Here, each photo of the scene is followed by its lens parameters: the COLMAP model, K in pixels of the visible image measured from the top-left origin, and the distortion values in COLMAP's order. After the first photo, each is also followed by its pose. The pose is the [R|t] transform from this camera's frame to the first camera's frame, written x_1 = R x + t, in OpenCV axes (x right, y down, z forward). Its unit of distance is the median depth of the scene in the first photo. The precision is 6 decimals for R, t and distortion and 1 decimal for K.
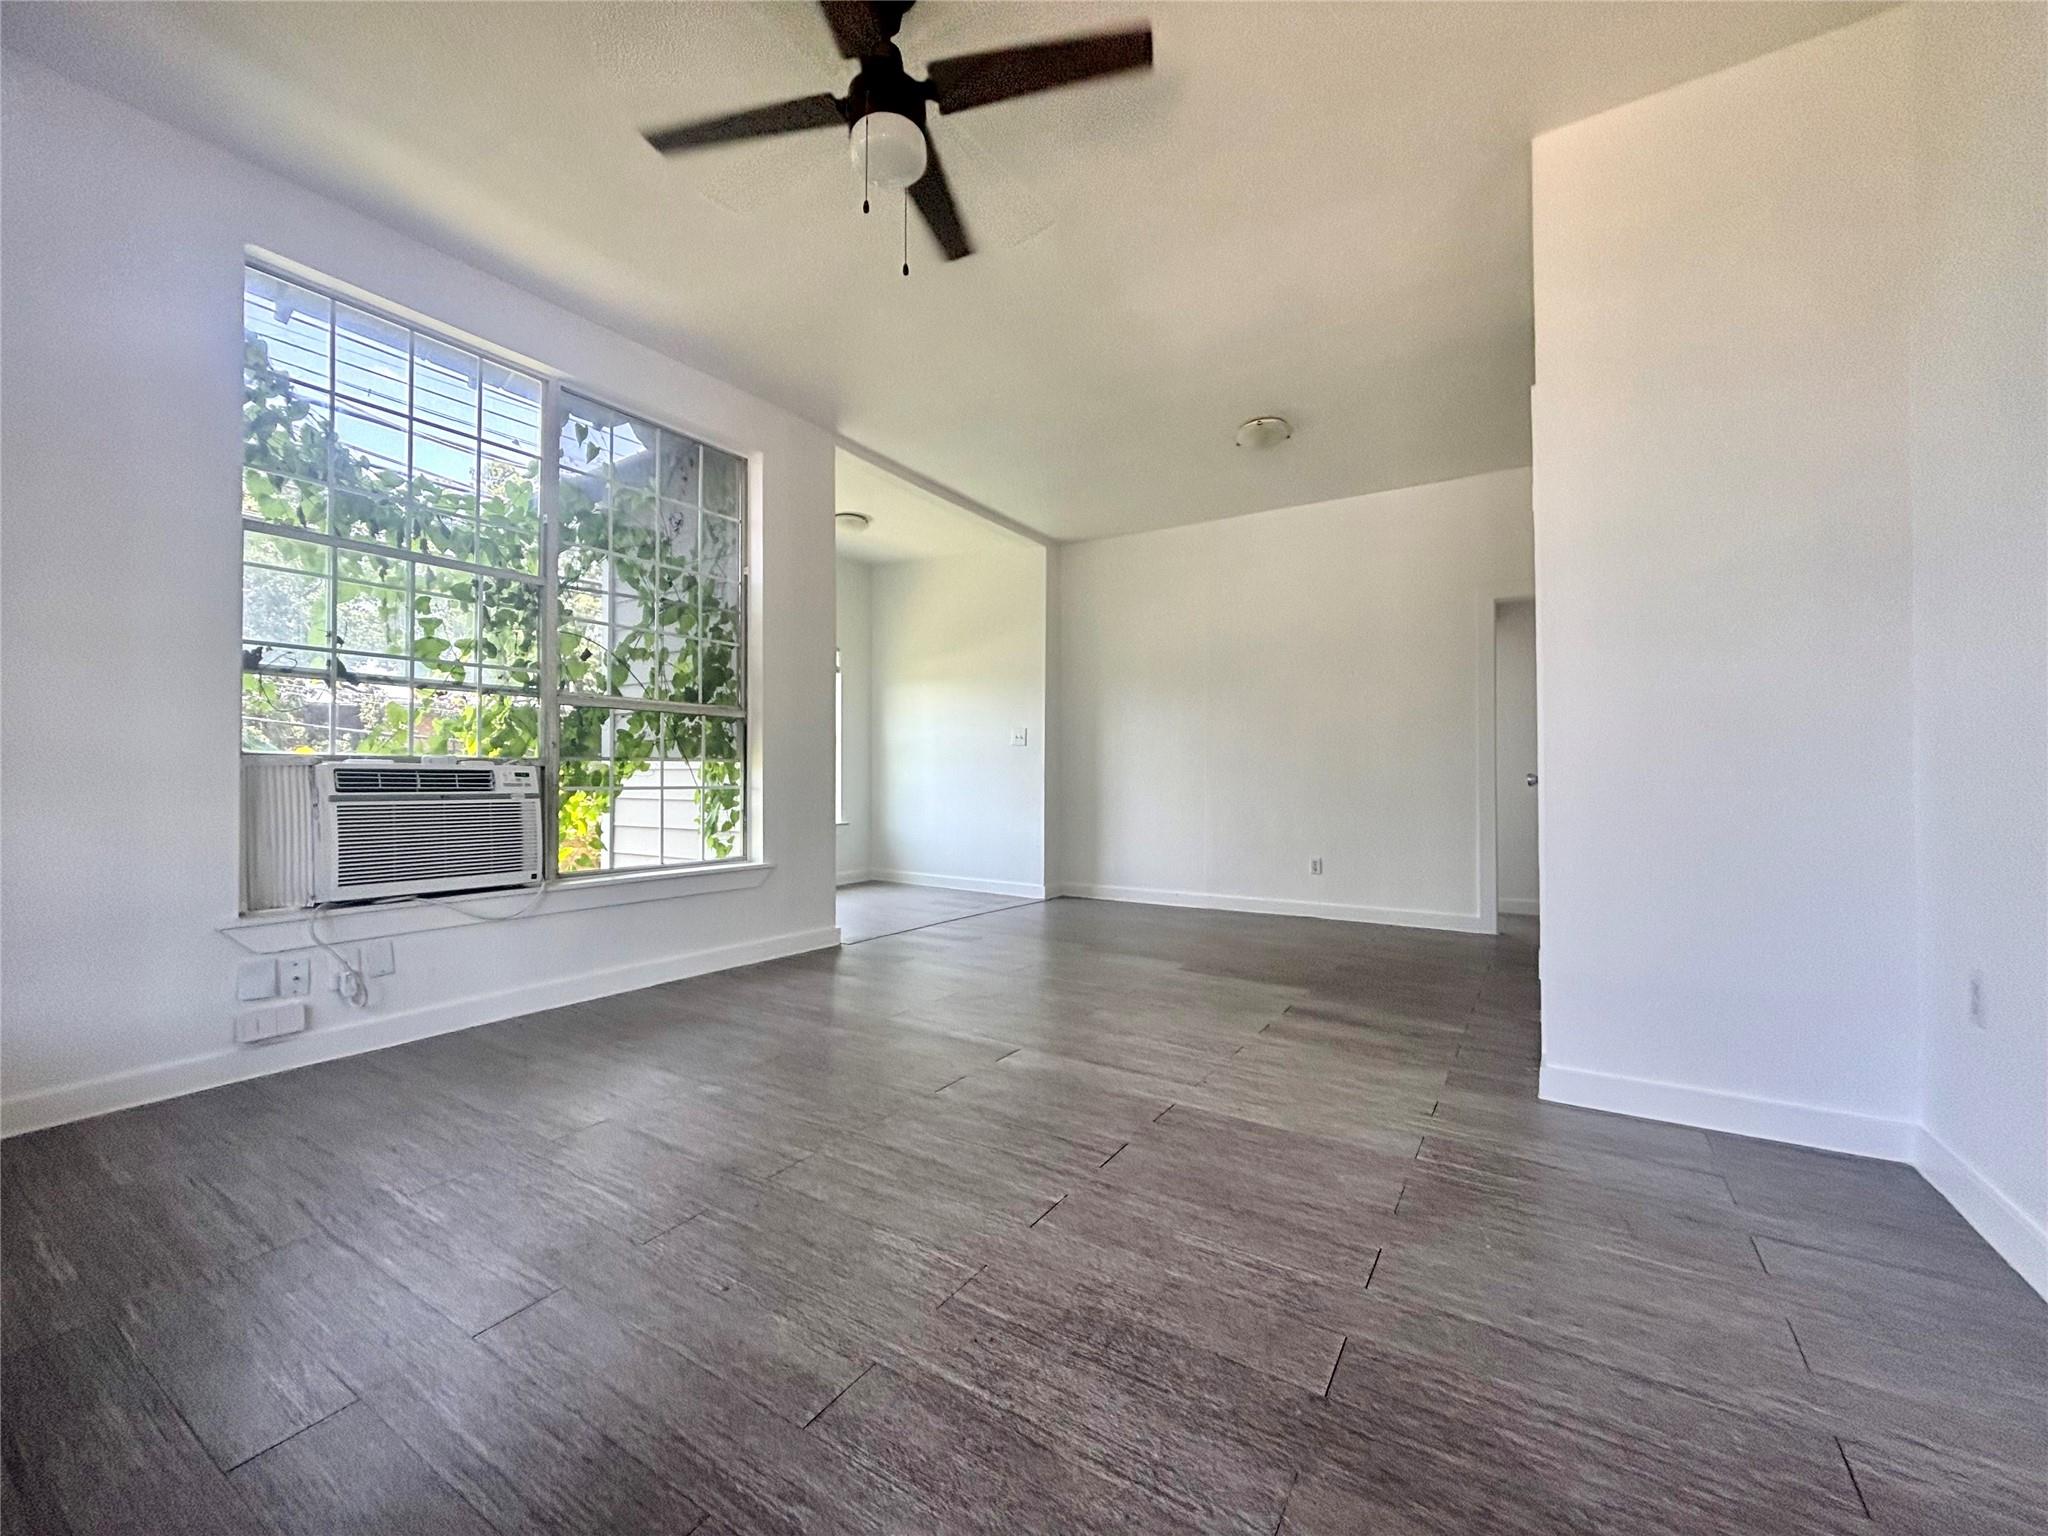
lens RADIAL K [[837.4, 0, 1024.0], [0, 837.4, 768.0], [0, 0, 1]] dist [0.011610, -0.014296]
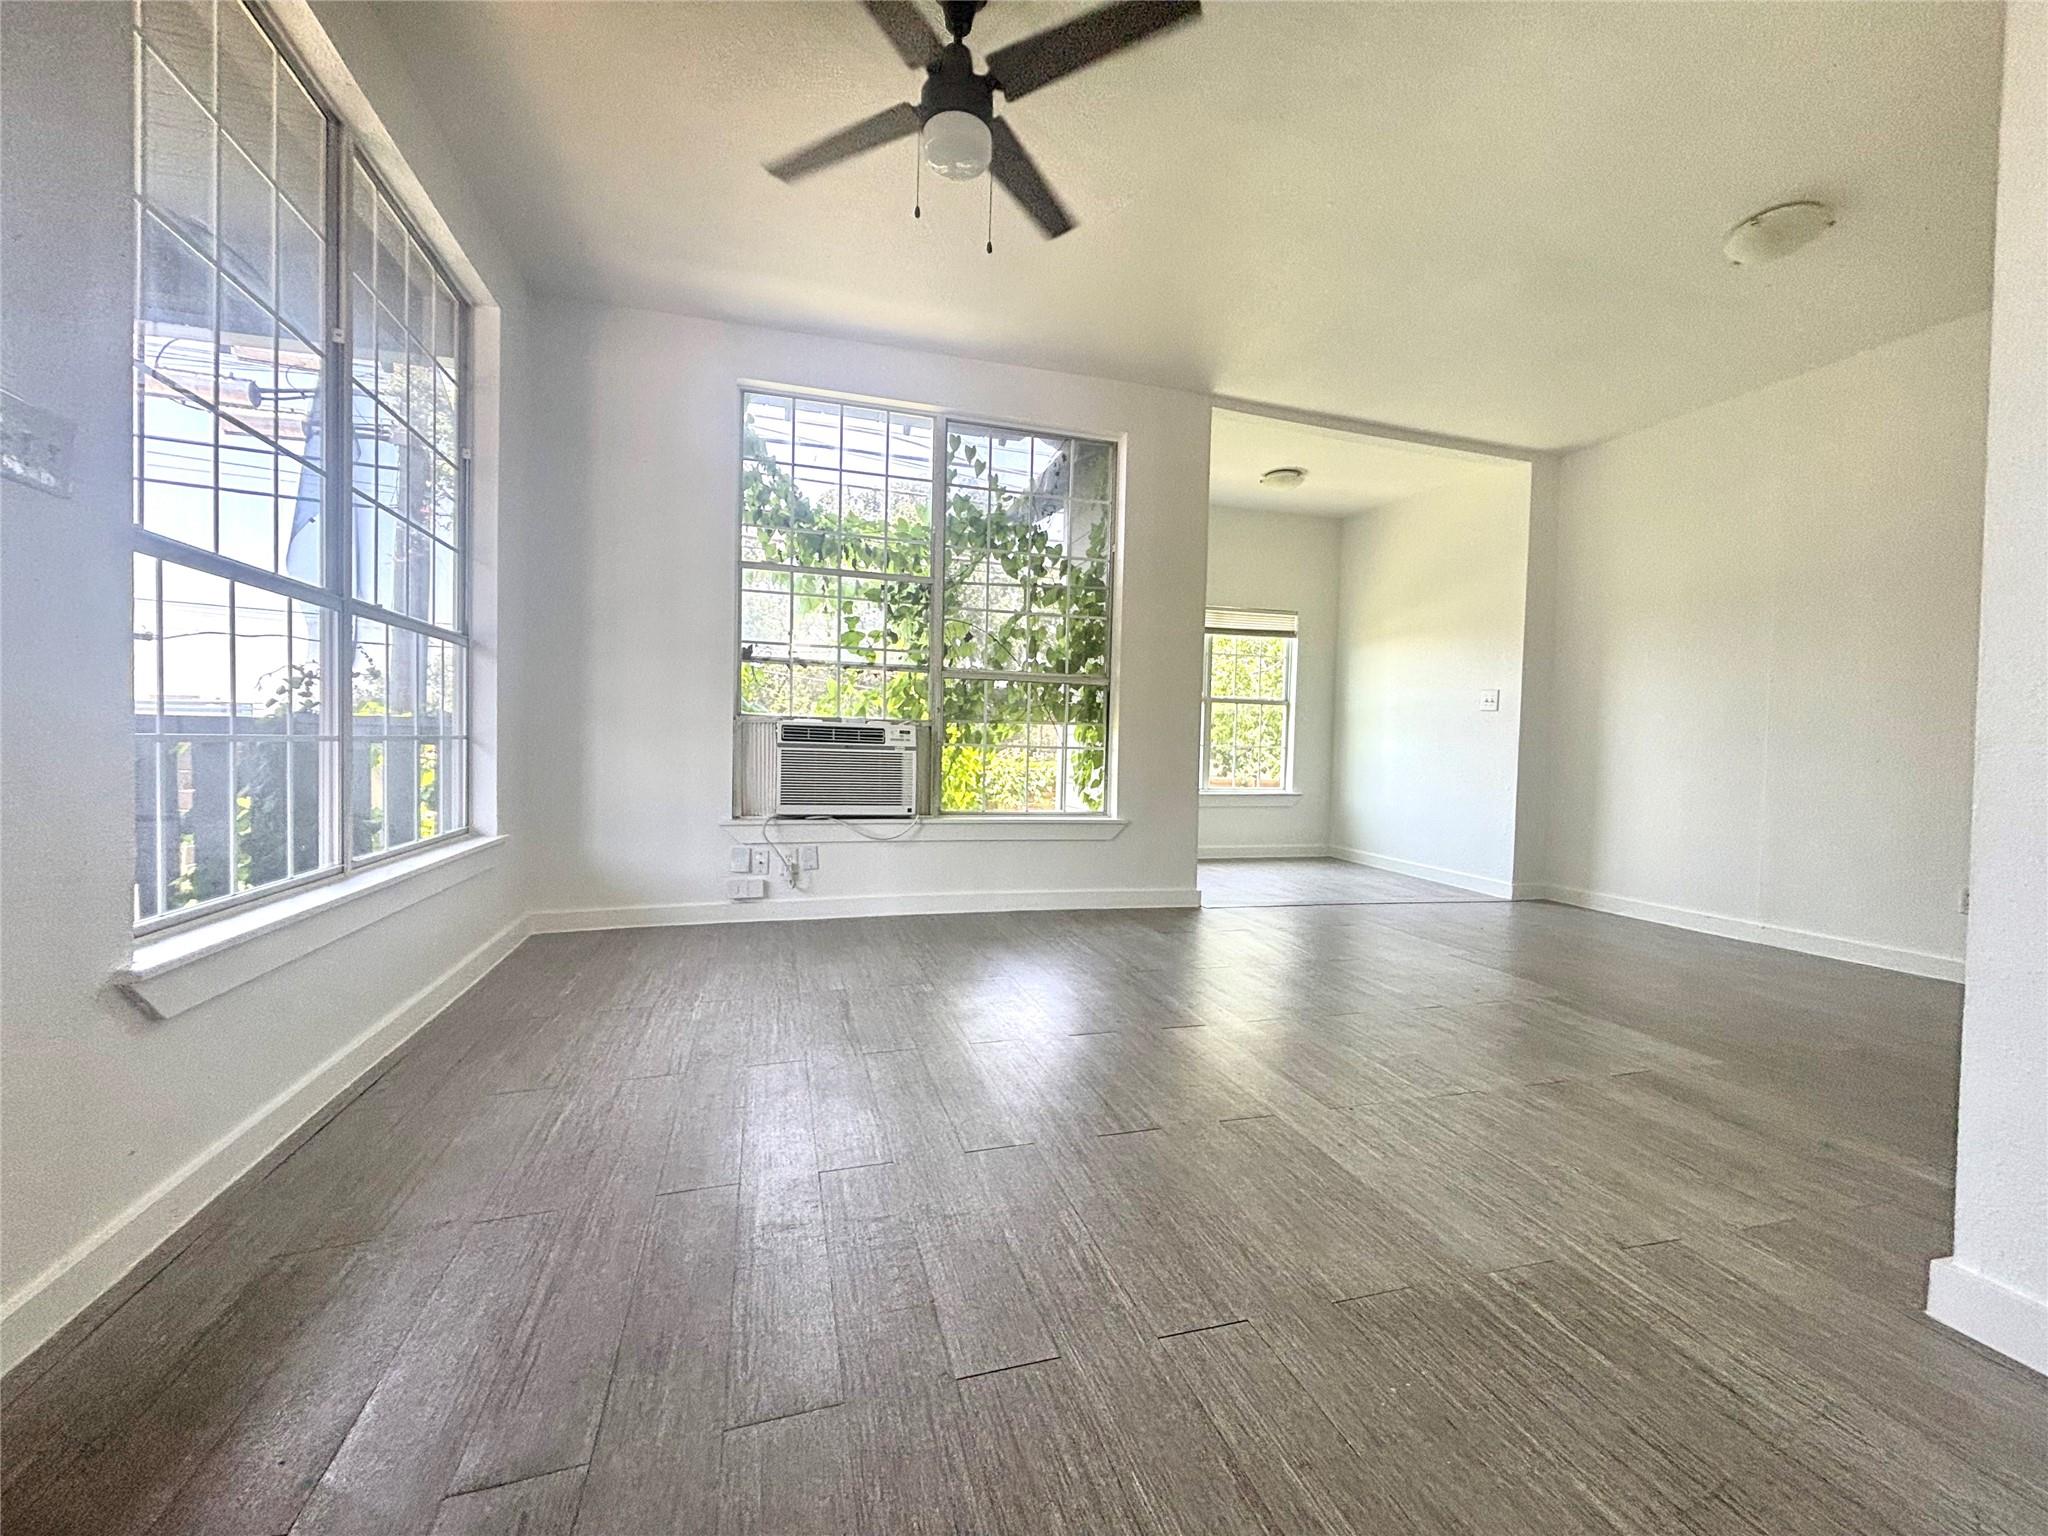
lens RADIAL K [[828.5, 0, 1022.9], [0, 828.5, 781.6], [0, 0, 1]] dist [0.002900, 0.000029]
pose [[0.756069, 0.046994, -0.652802, 0.385117], [-0.017717, 0.998523, 0.051363, 0.015398], [0.654252, -0.027268, 0.755785, 0.146500]]
